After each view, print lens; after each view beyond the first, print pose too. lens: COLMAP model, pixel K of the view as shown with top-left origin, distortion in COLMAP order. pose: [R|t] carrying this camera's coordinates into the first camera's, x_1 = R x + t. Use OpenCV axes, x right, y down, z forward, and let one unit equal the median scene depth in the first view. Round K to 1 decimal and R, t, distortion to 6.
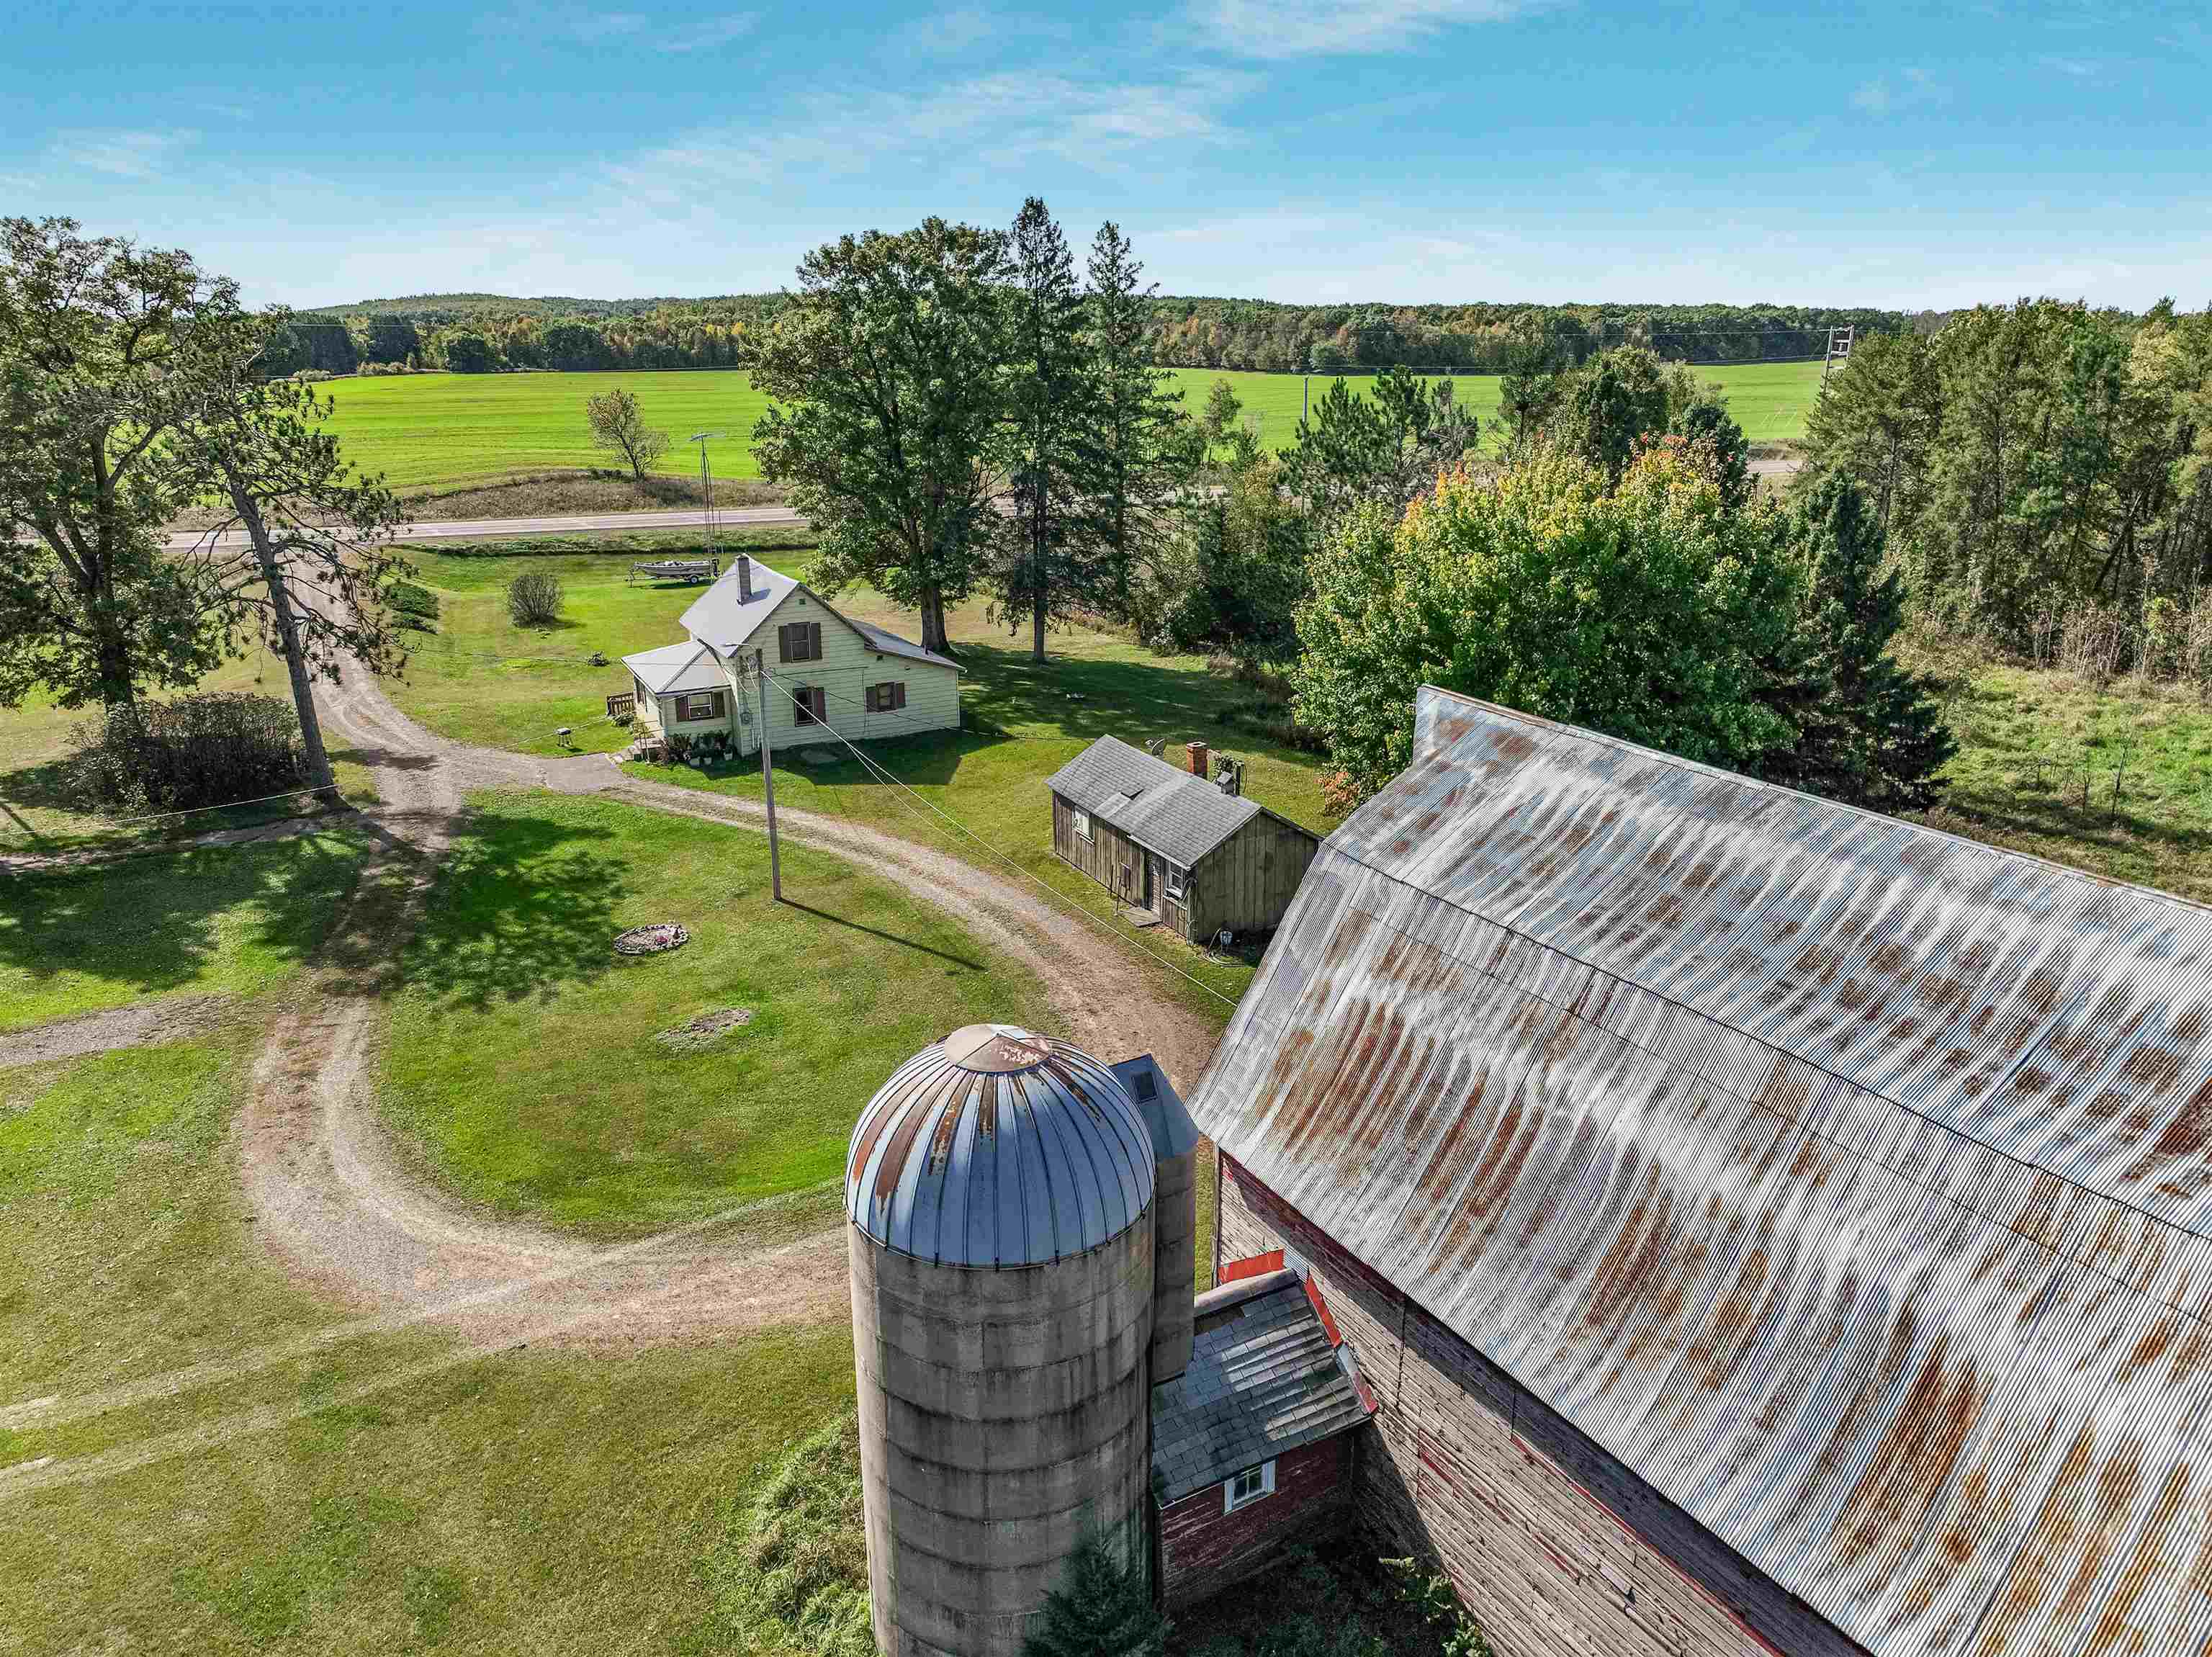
lens RADIAL K [[1529.6, 0, 1106.0], [0, 1529.6, 828.5], [0, 0, 1]] dist [0.003113, 0.003646]
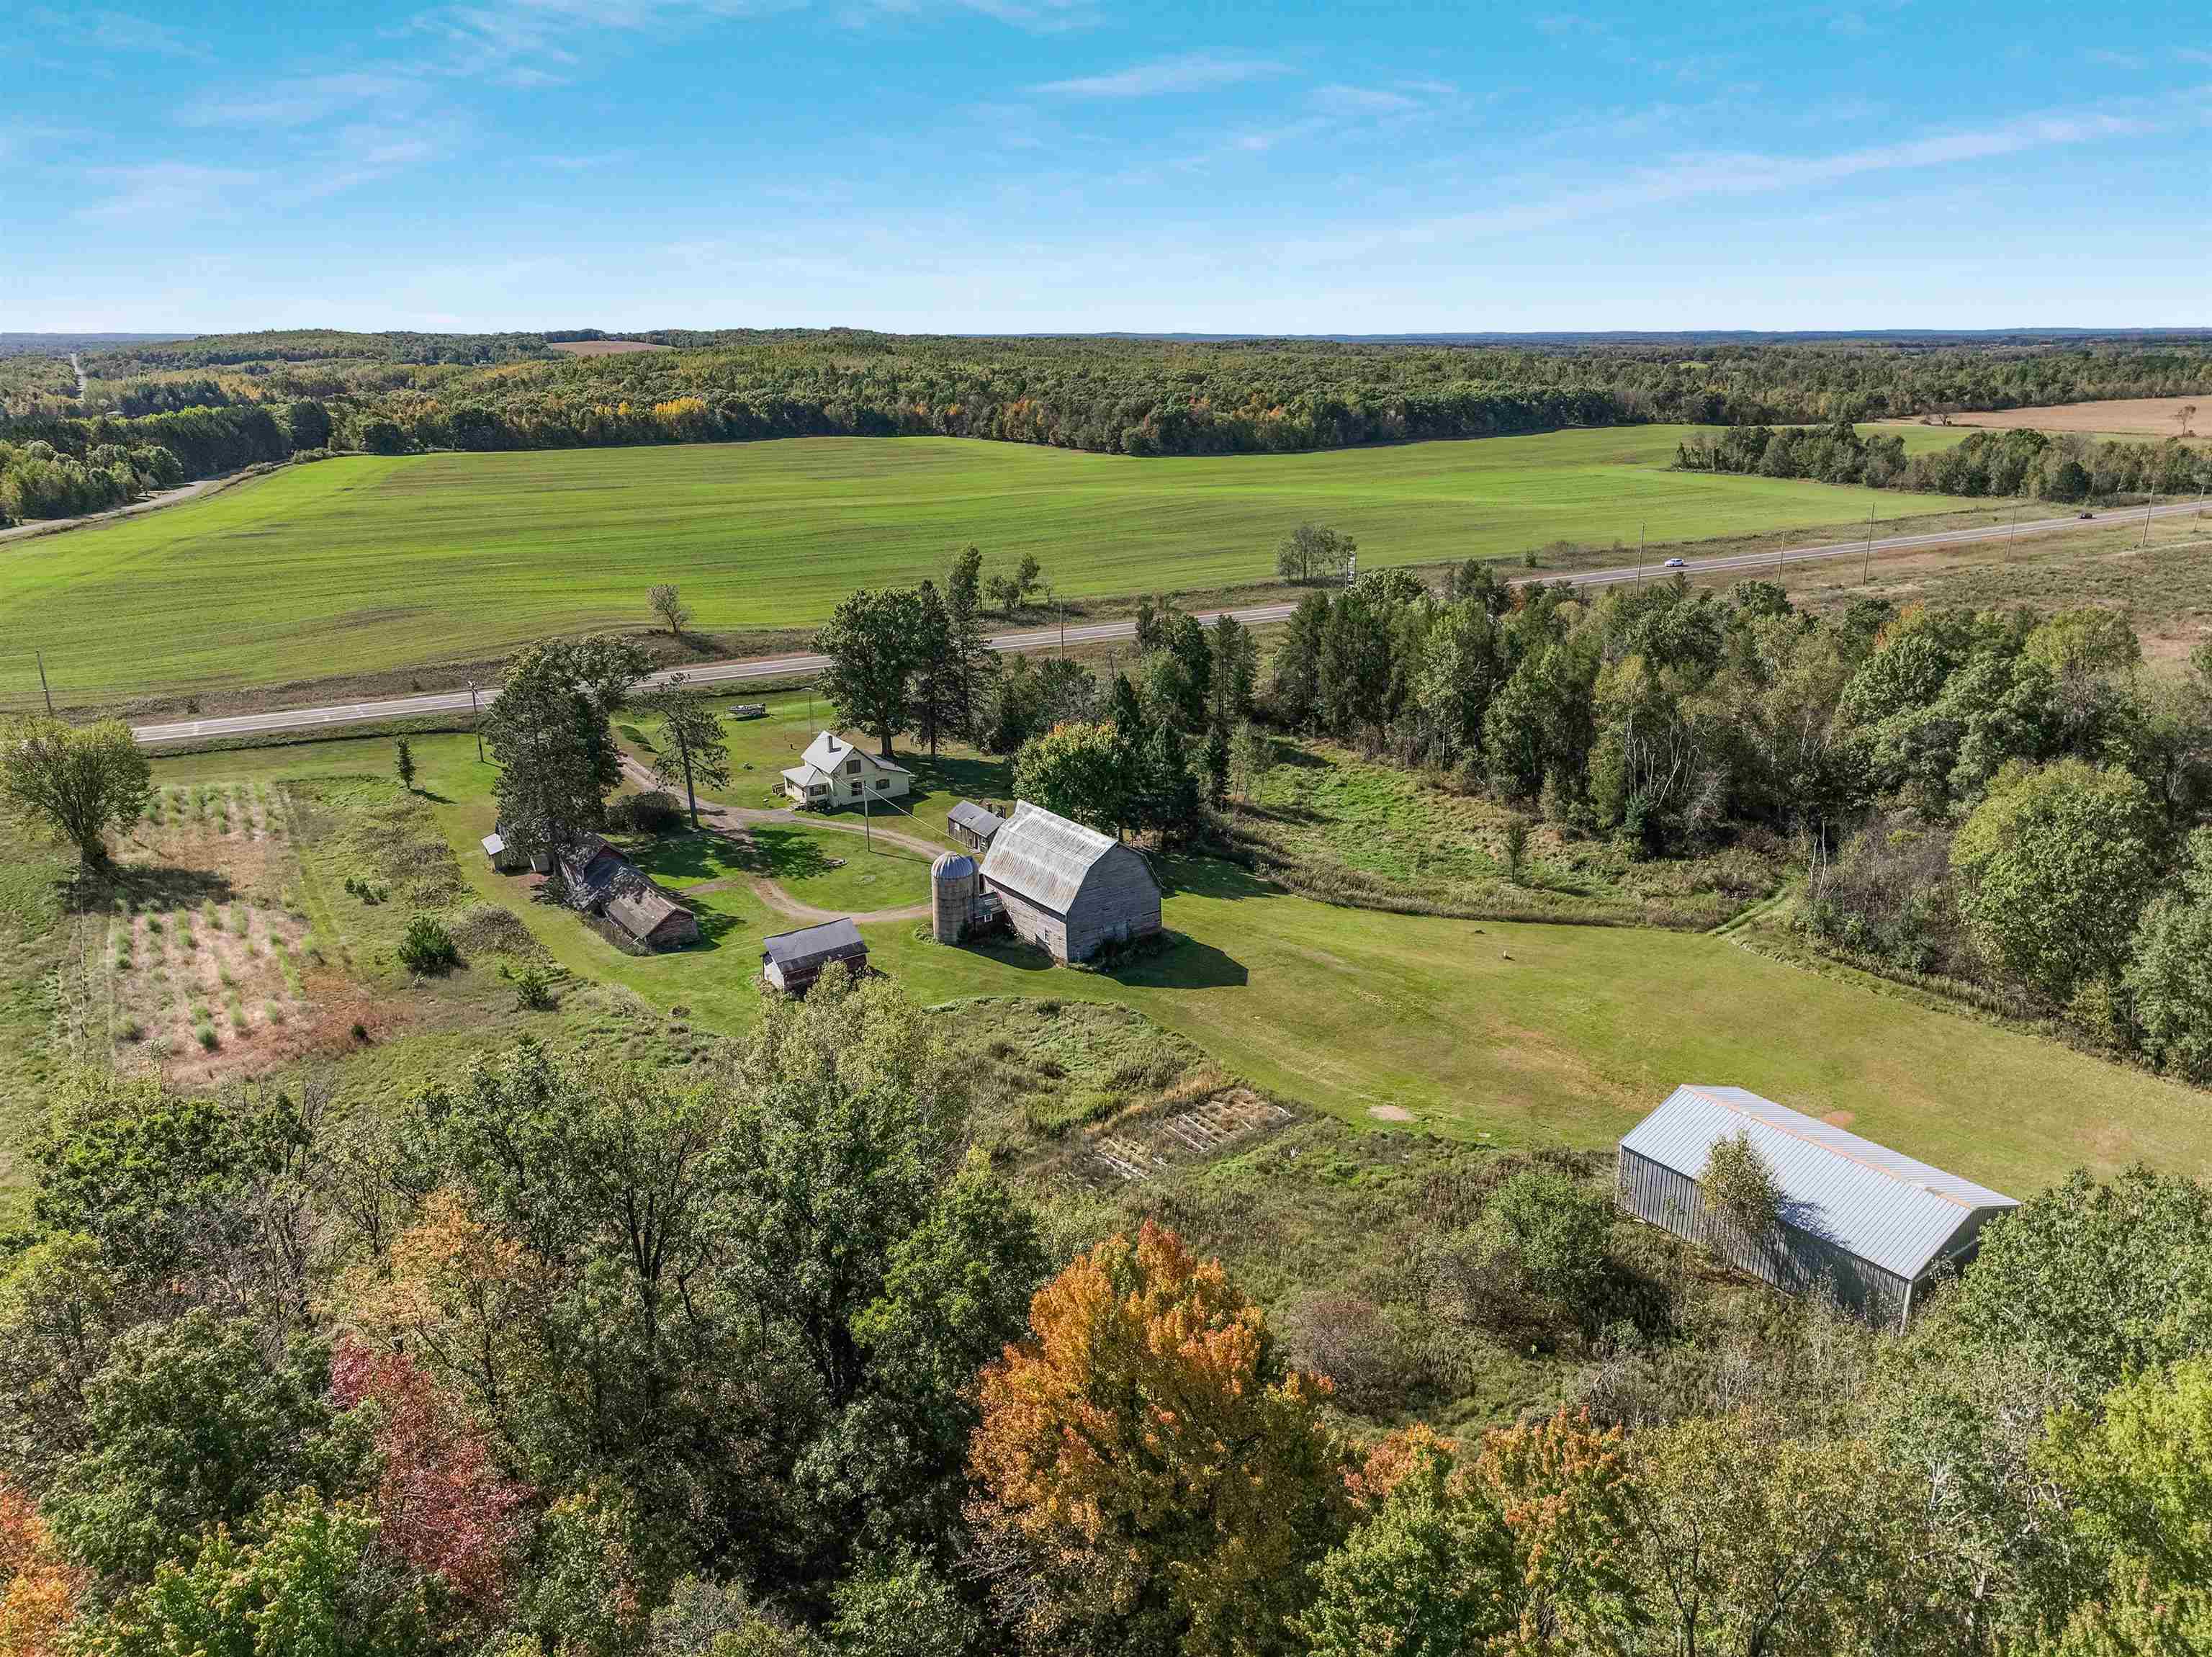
lens RADIAL K [[1529.6, 0, 1106.0], [0, 1529.6, 828.5], [0, 0, 1]] dist [0.003113, 0.003646]
pose [[0.995123, -0.032678, 0.093068, -0.002294], [0.033304, 0.999432, -0.005177, 0.015548], [-0.092845, 0.008251, 0.995646, -1.282411]]
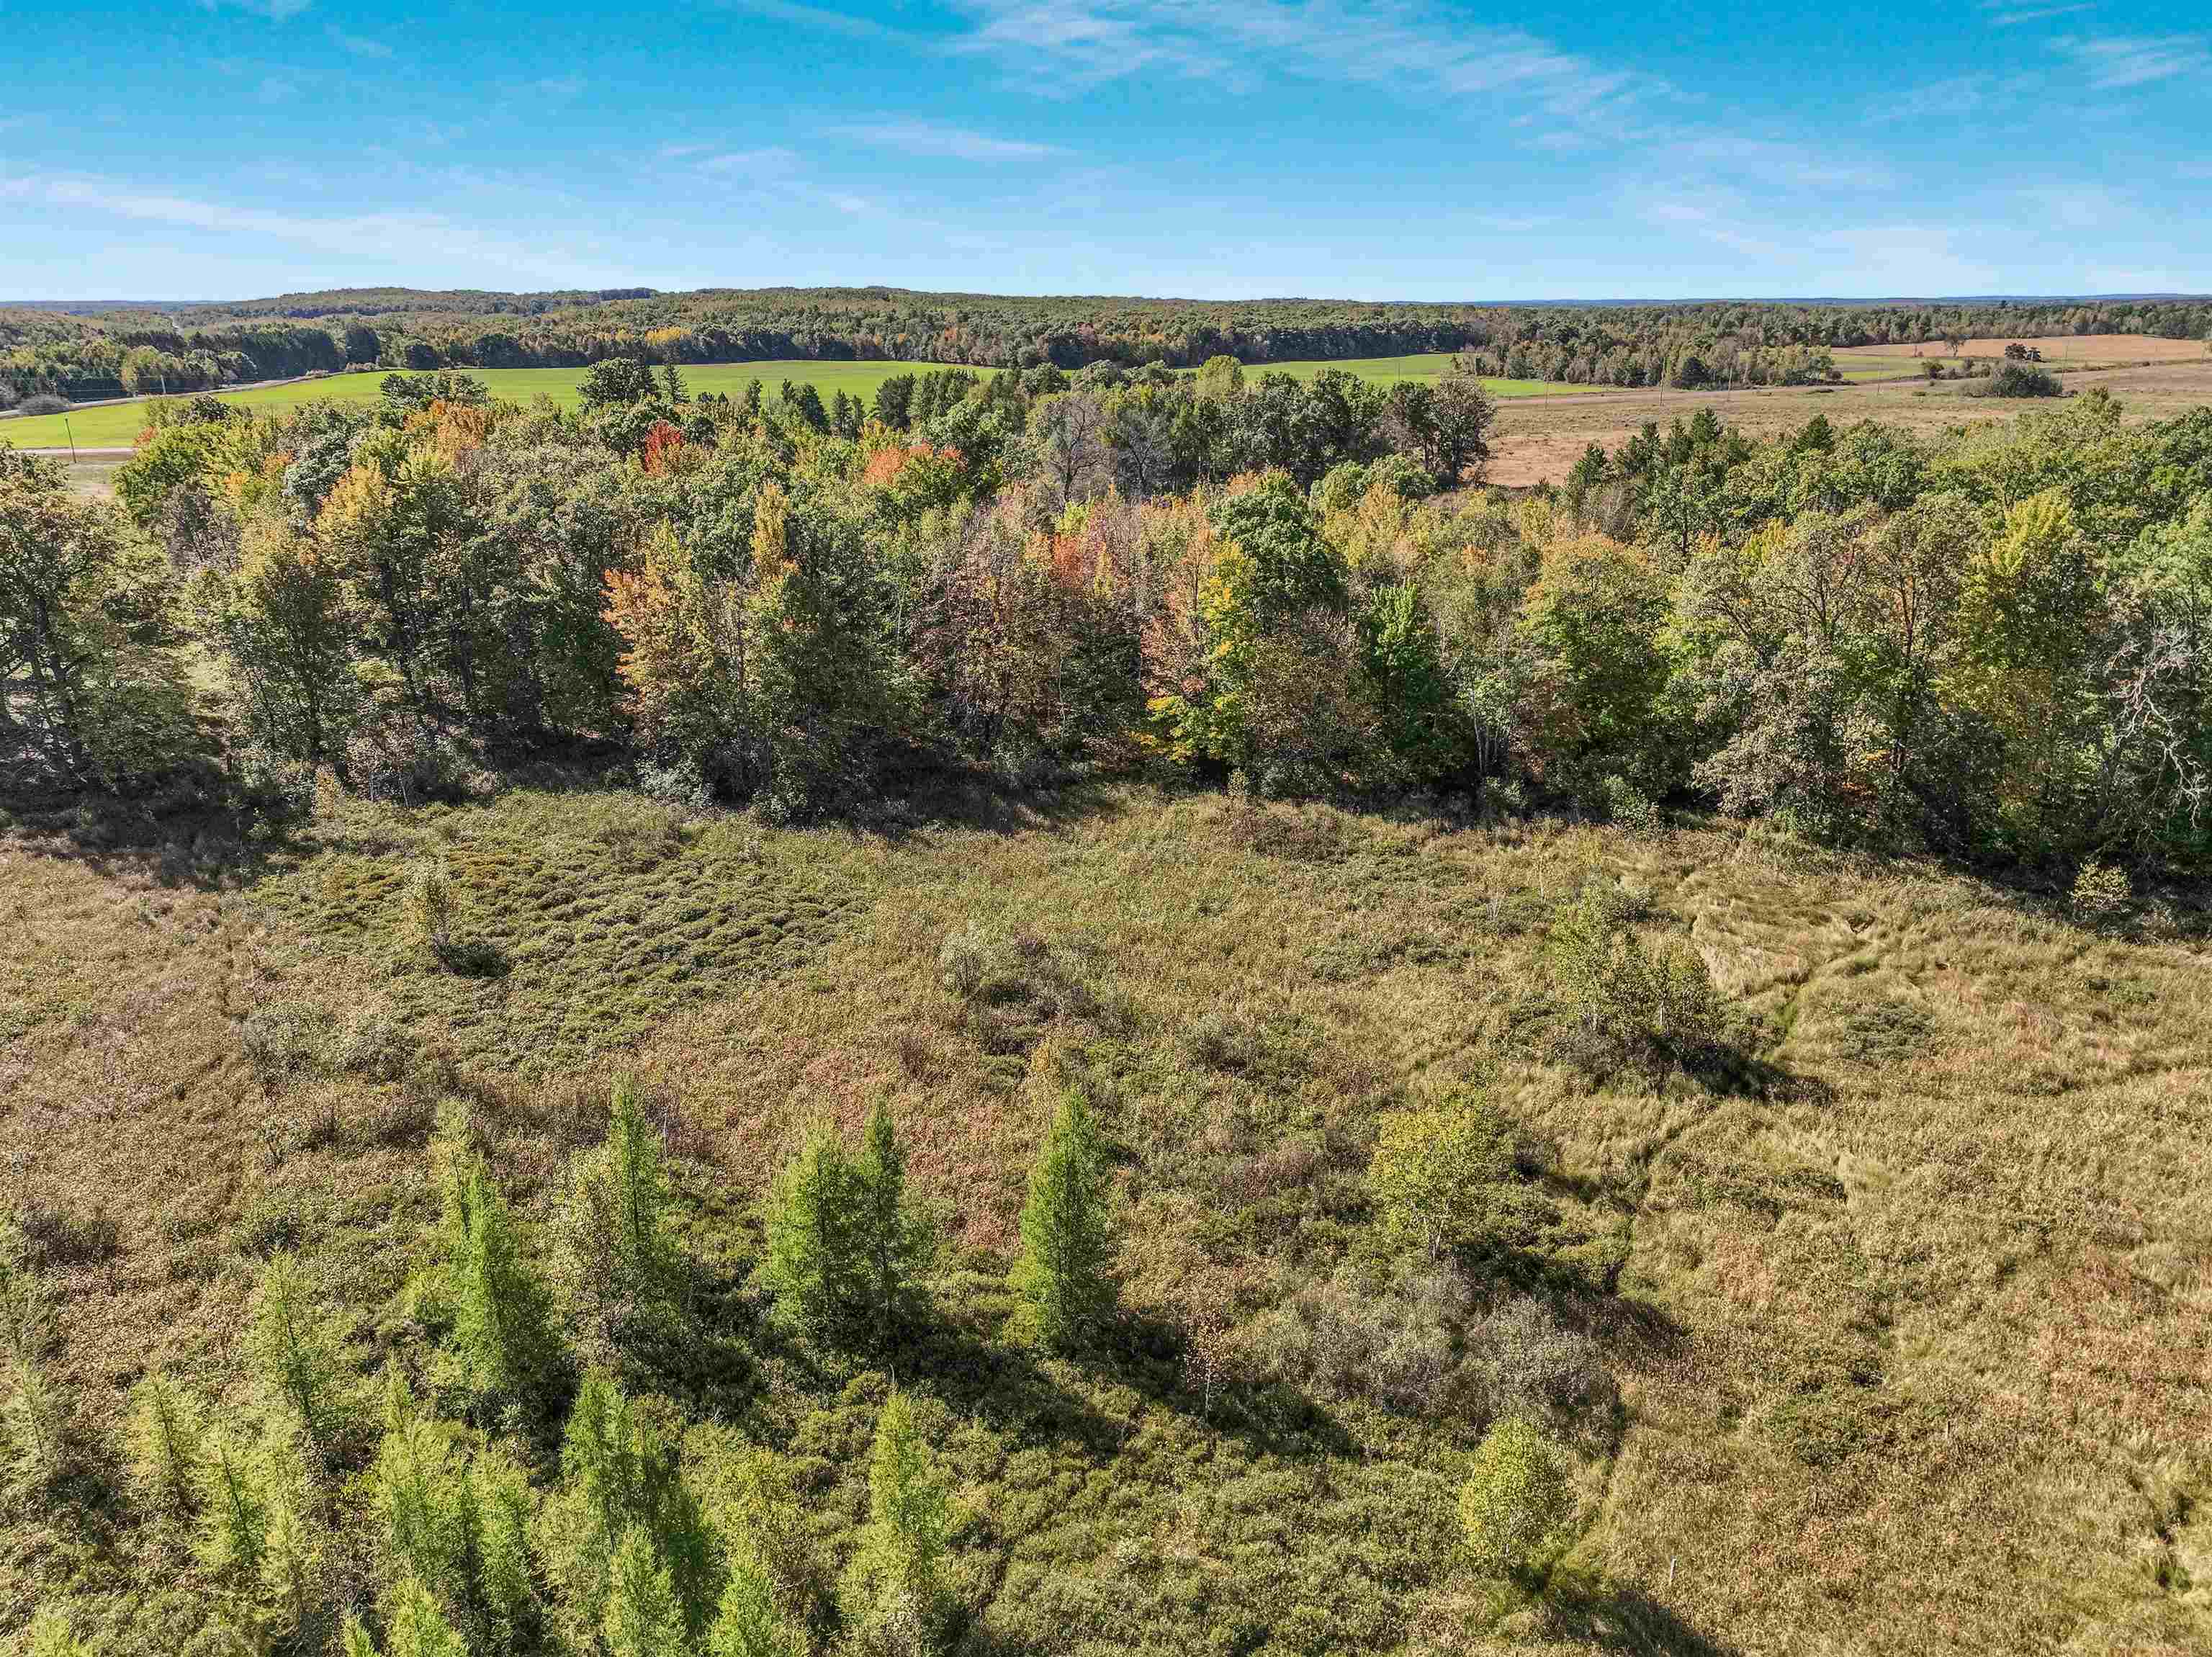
lens RADIAL K [[1529.6, 0, 1106.0], [0, 1529.6, 828.5], [0, 0, 1]] dist [0.003113, 0.003646]
pose [[0.998610, -0.019319, 0.049040, 0.908702], [0.018745, 0.999751, 0.012143, 0.810920], [-0.049262, -0.011207, 0.998723, -3.033358]]
